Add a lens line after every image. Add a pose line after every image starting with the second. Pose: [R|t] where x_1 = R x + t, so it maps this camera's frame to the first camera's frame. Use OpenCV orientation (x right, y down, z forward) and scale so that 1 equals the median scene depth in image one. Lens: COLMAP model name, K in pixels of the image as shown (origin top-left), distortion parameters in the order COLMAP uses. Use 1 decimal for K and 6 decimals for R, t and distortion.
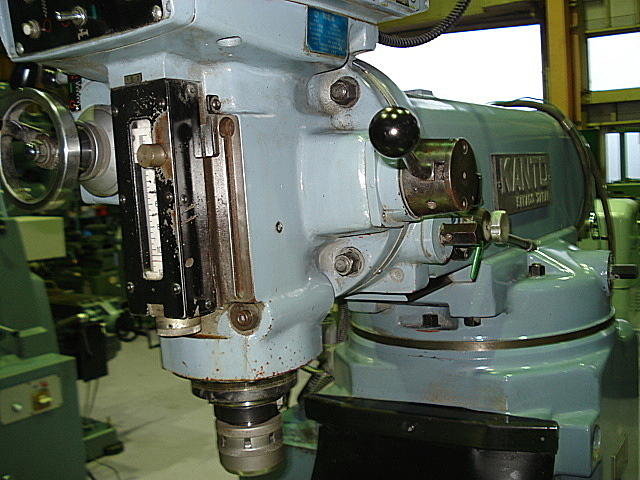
lens RADIAL K [[731.6, 0, 320.0], [0, 731.6, 240.0], [0, 0, 1]] dist [-0.086384, -0.034552]
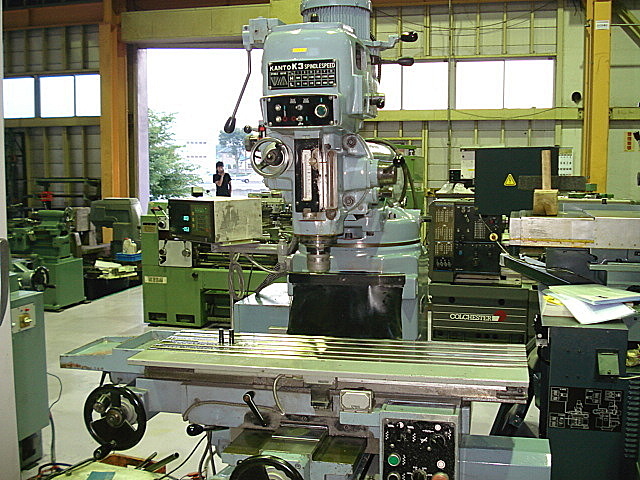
lens RADIAL K [[731.6, 0, 320.0], [0, 731.6, 240.0], [0, 0, 1]] dist [-0.086384, -0.034552]
pose [[0.945374, 0.021883, 0.325252, -1.028046], [-0.021575, 0.999757, -0.004556, 0.204606], [-0.325273, -0.002710, 0.945616, -1.723081]]
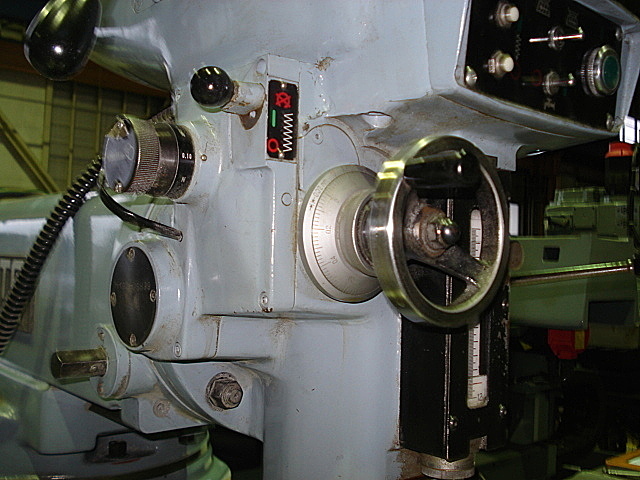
lens RADIAL K [[731.6, 0, 320.0], [0, 731.6, 240.0], [0, 0, 1]] dist [-0.086384, -0.034552]
pose [[0.269598, 0.092722, 0.958499, -0.905860], [0.045988, 0.992978, -0.108993, -0.042501], [-0.961874, 0.073464, 0.263441, 0.804030]]
